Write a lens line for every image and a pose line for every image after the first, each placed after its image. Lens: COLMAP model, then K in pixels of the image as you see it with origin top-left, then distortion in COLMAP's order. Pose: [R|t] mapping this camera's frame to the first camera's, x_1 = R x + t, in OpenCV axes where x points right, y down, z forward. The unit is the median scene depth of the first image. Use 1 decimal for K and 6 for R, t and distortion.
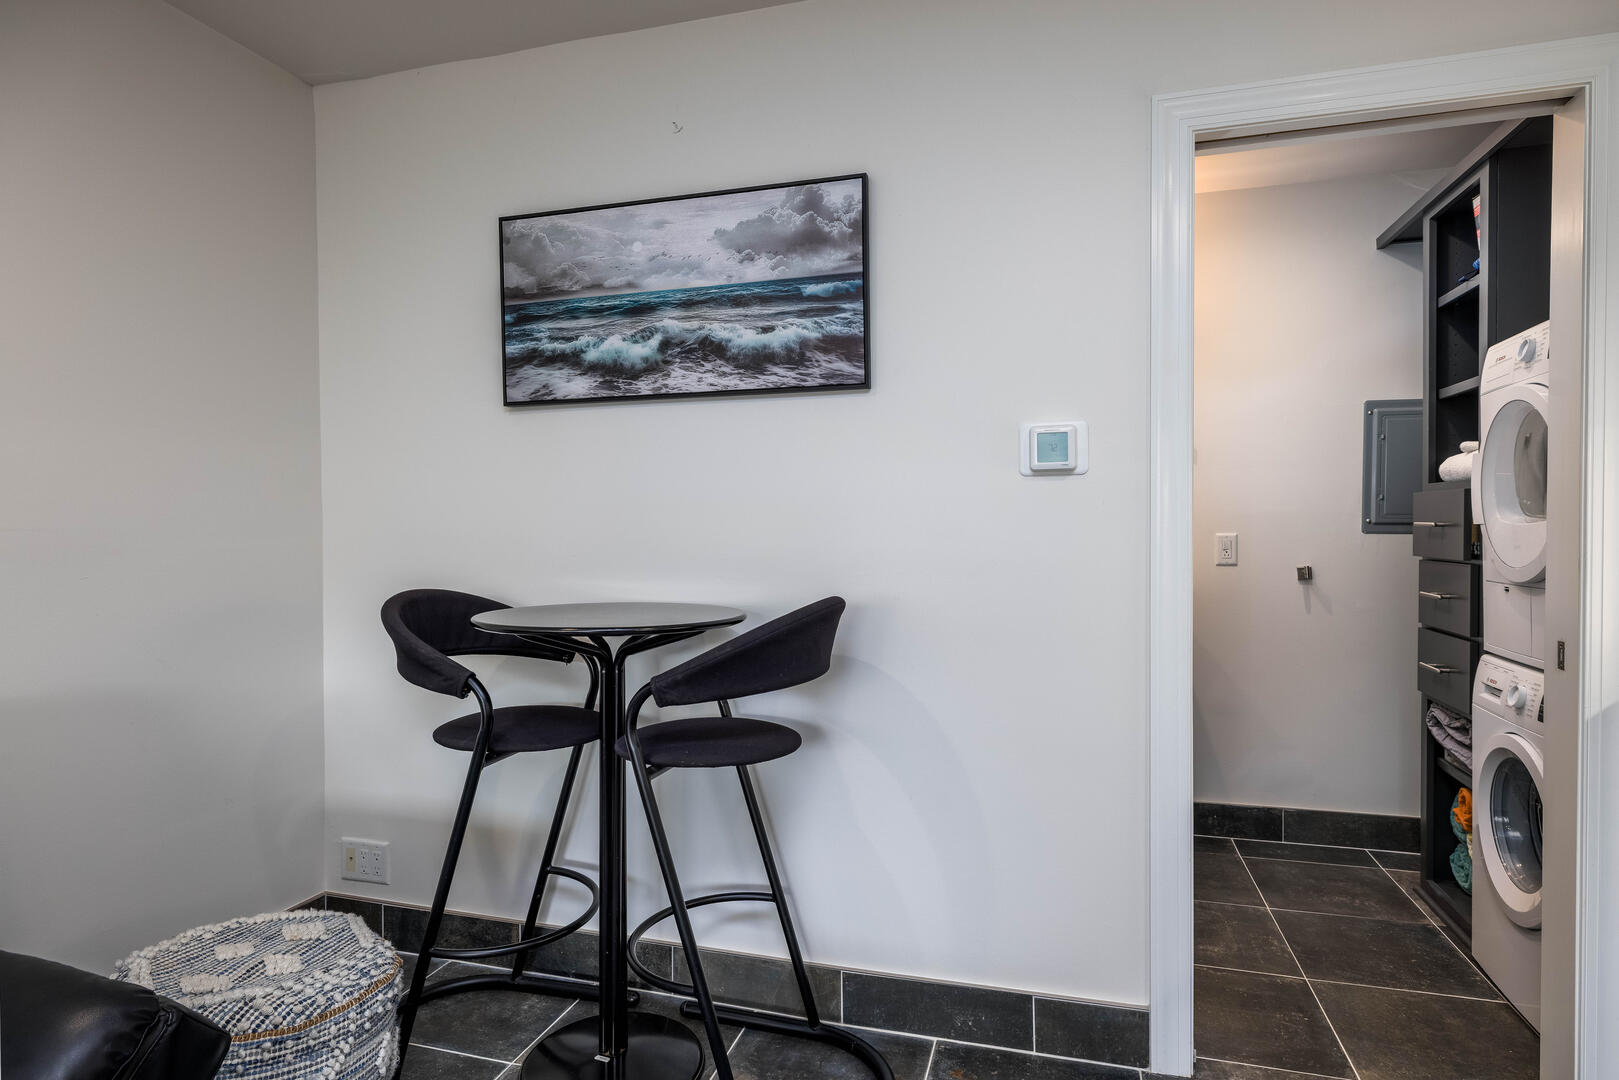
lens RADIAL K [[881.9, 0, 807.0], [0, 881.9, 539.5], [0, 0, 1]] dist [0.000537, -0.000983]
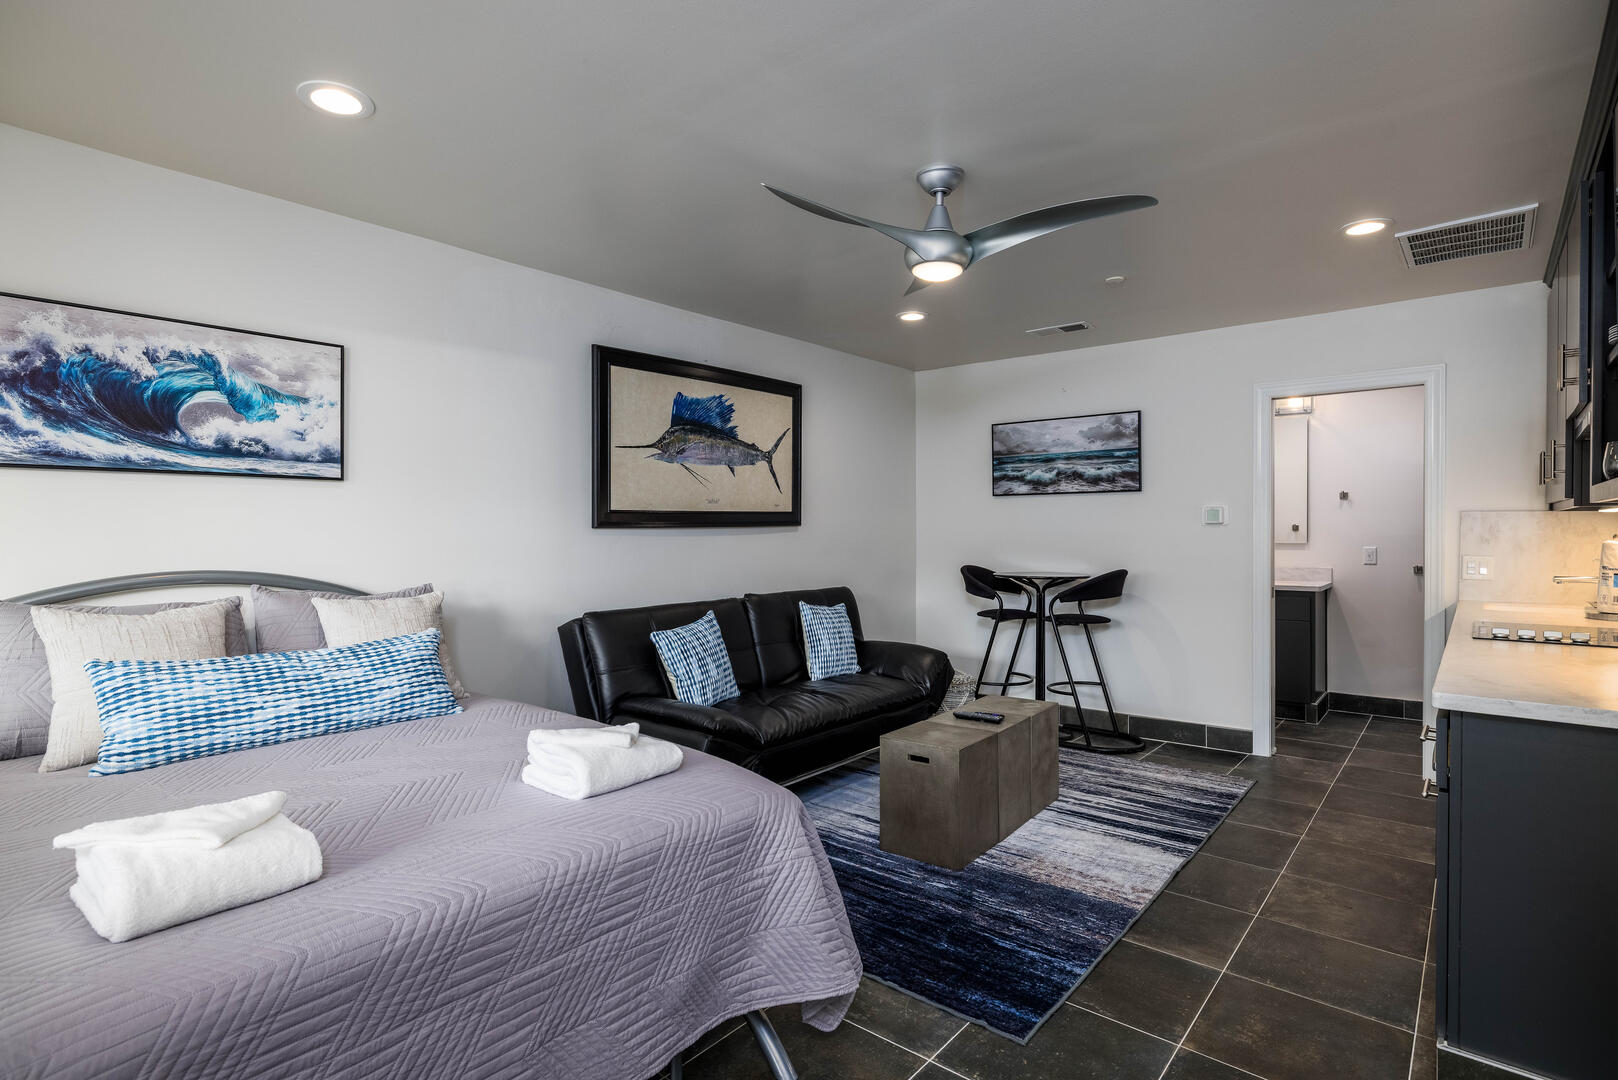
lens RADIAL K [[806.0, 0, 801.0], [0, 806.0, 536.2], [0, 0, 1]] dist [-0.009456, 0.001878]
pose [[0.914894, 0.005889, -0.403652, 0.105851], [-0.008388, 0.999955, -0.004424, -0.018624], [0.403608, 0.007433, 0.914902, -1.498512]]
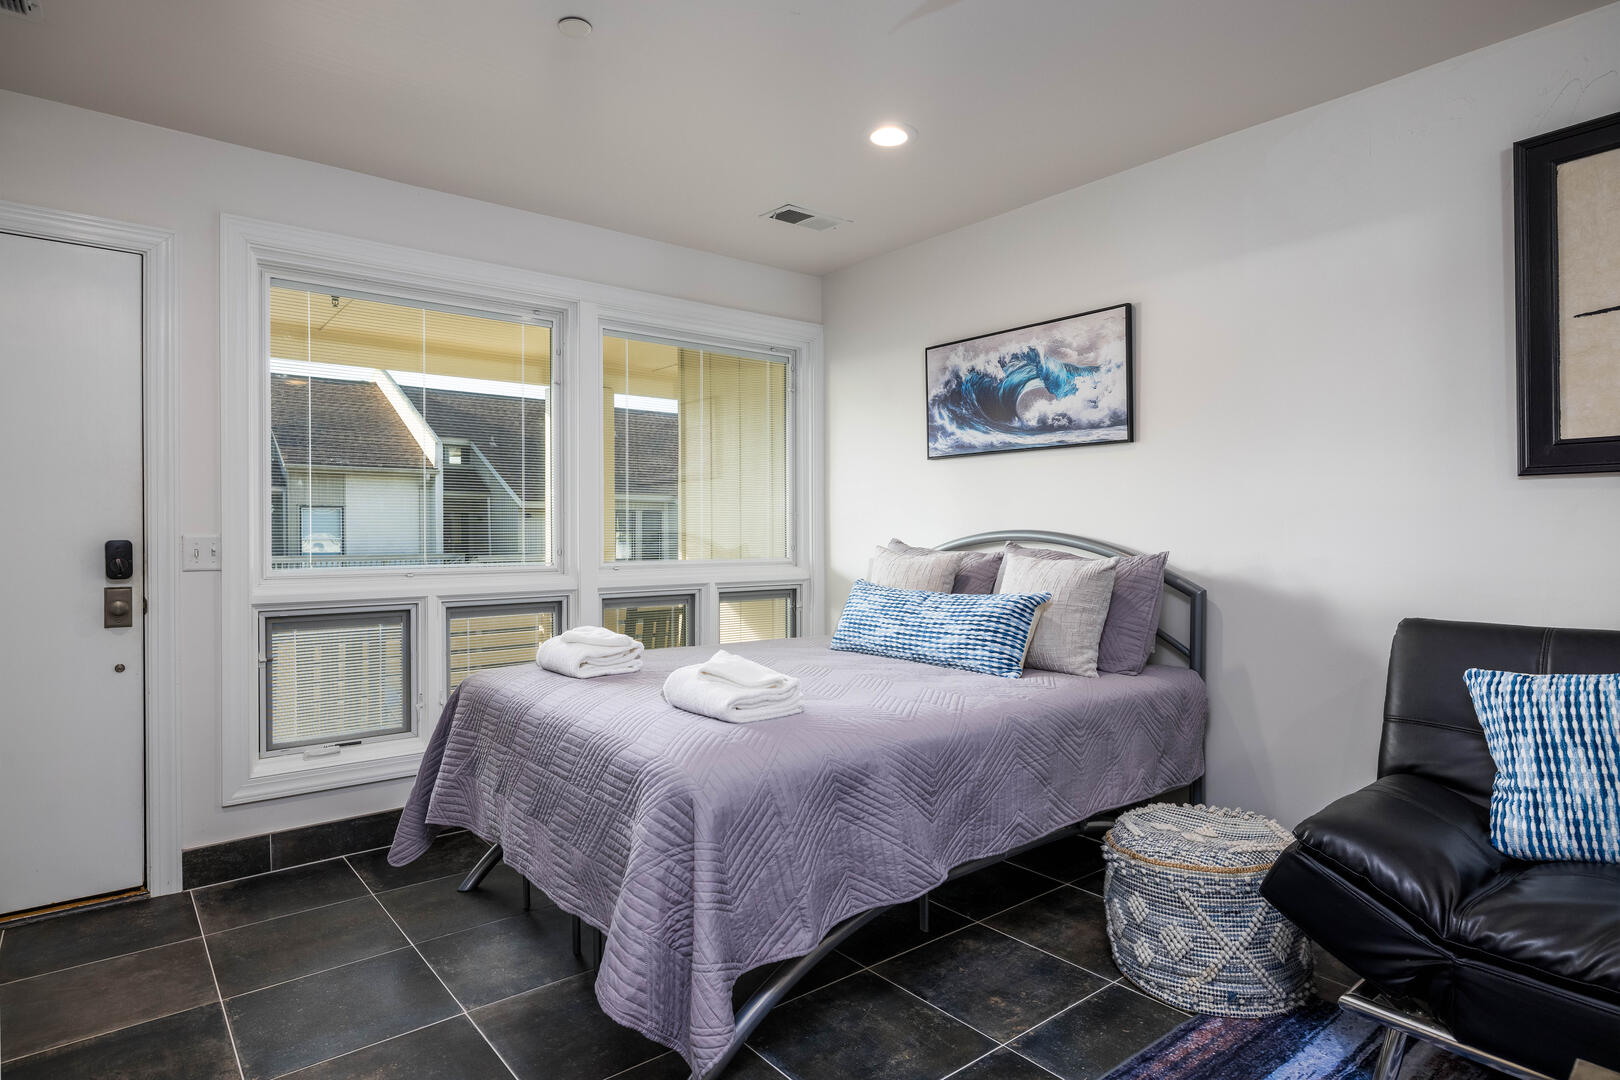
lens RADIAL K [[882.4, 0, 809.5], [0, 882.4, 533.3], [0, 0, 1]] dist [0.000537, -0.000983]
pose [[-0.567172, 0.010026, -0.823539, 0.339822], [-0.008030, 0.999811, 0.017702, 0.016194], [0.823560, 0.016653, -0.566984, -0.188575]]
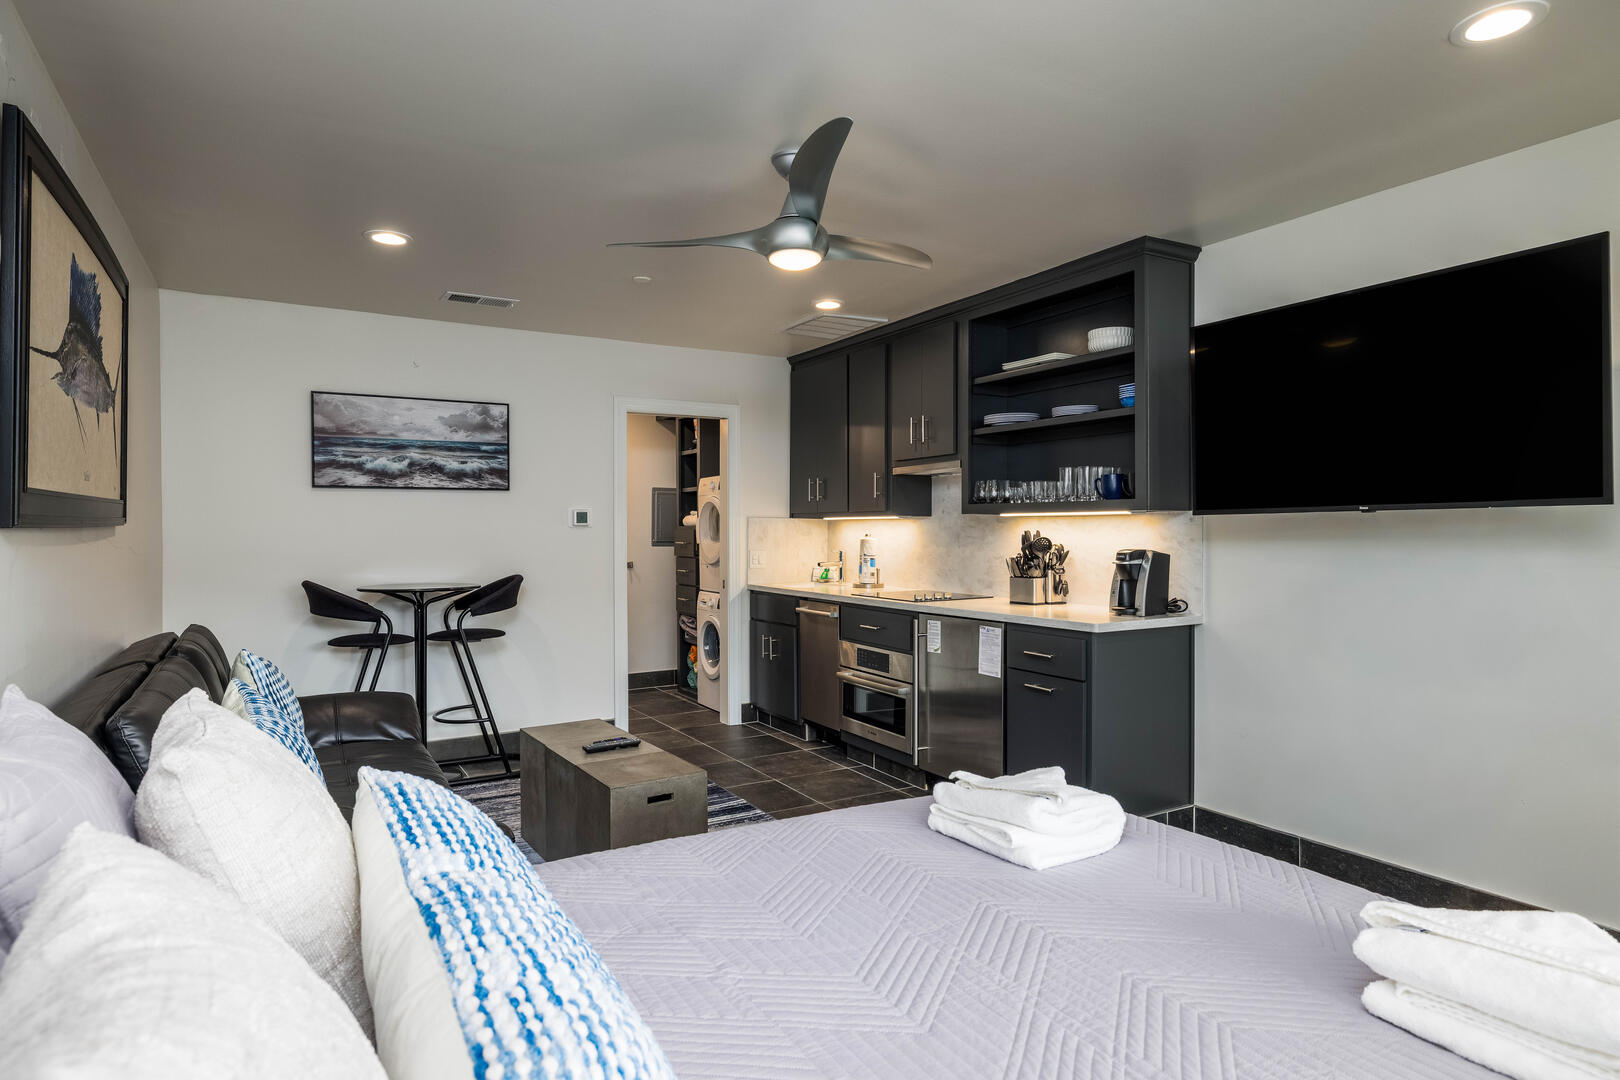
lens RADIAL K [[887.4, 0, 790.9], [0, 887.4, 537.6], [0, 0, 1]] dist [0.005210, 0.000206]
pose [[0.692739, -0.004162, 0.721176, -1.095800], [0.011475, 0.999920, -0.005251, -0.018616], [-0.721097, 0.011913, 0.692732, -1.191822]]
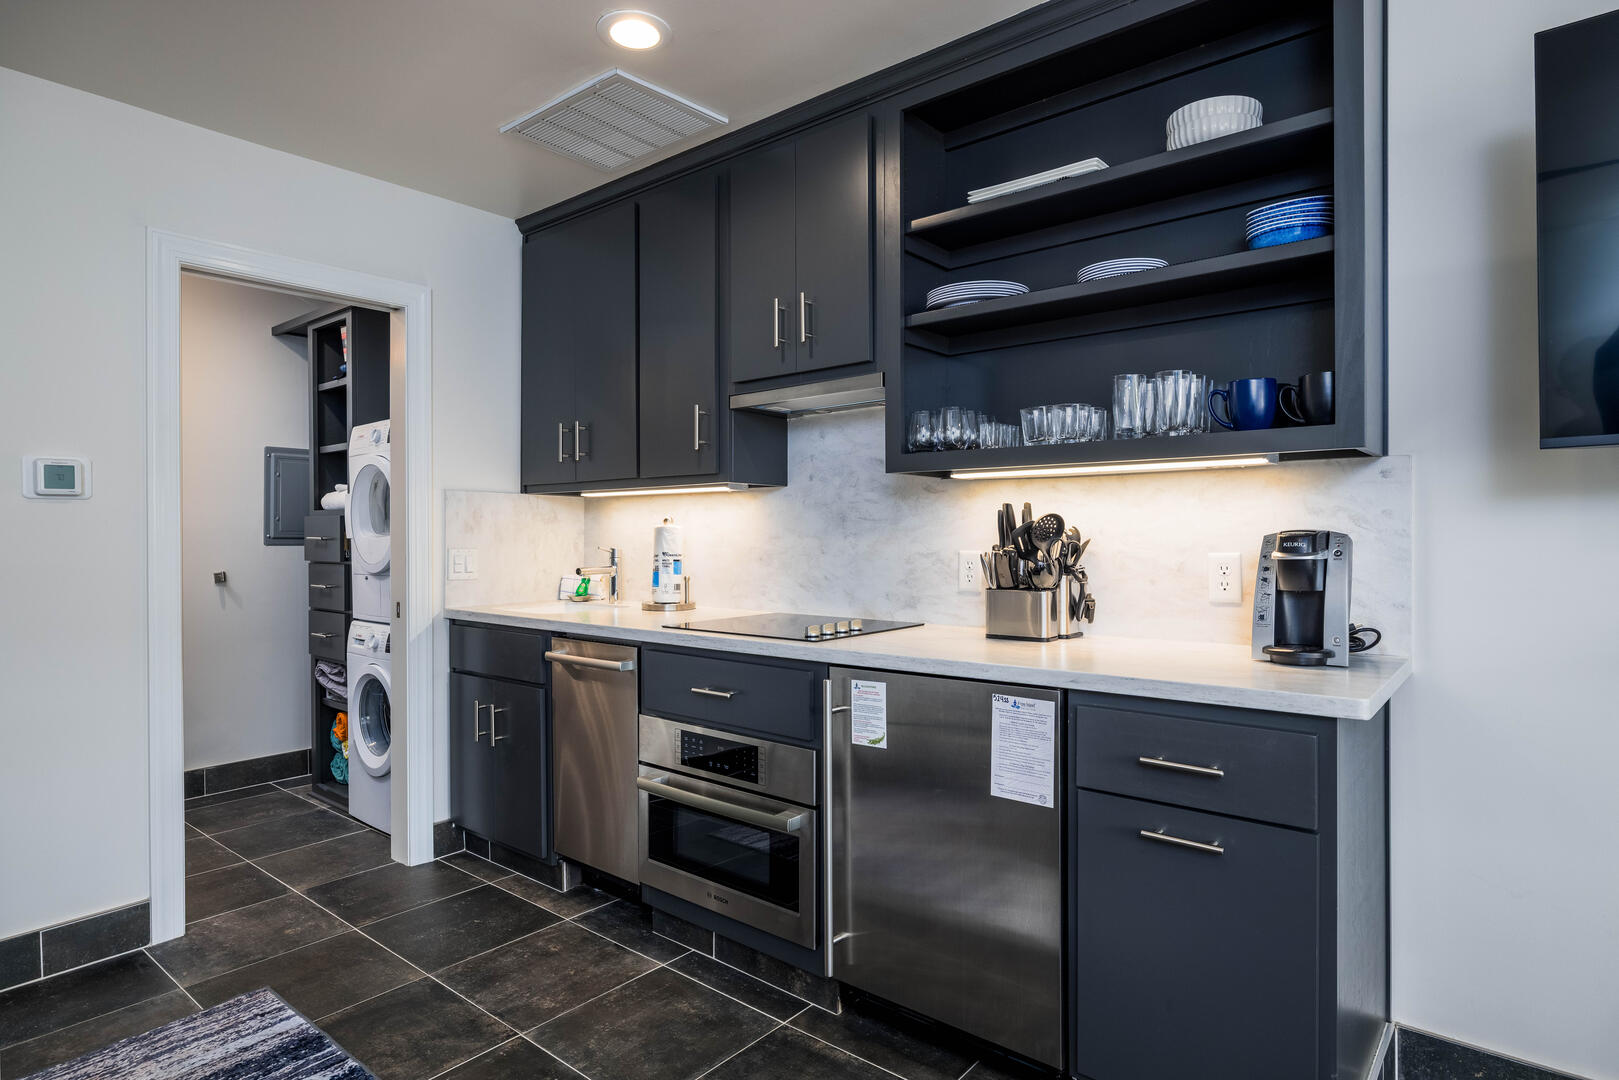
lens RADIAL K [[881.9, 0, 799.3], [0, 881.9, 538.7], [0, 0, 1]] dist [0.000537, -0.000983]
pose [[0.399443, -0.001151, 0.916757, -0.390098], [0.016929, 0.999838, -0.006121, 0.006993], [-0.916602, 0.017965, 0.399398, -0.395645]]
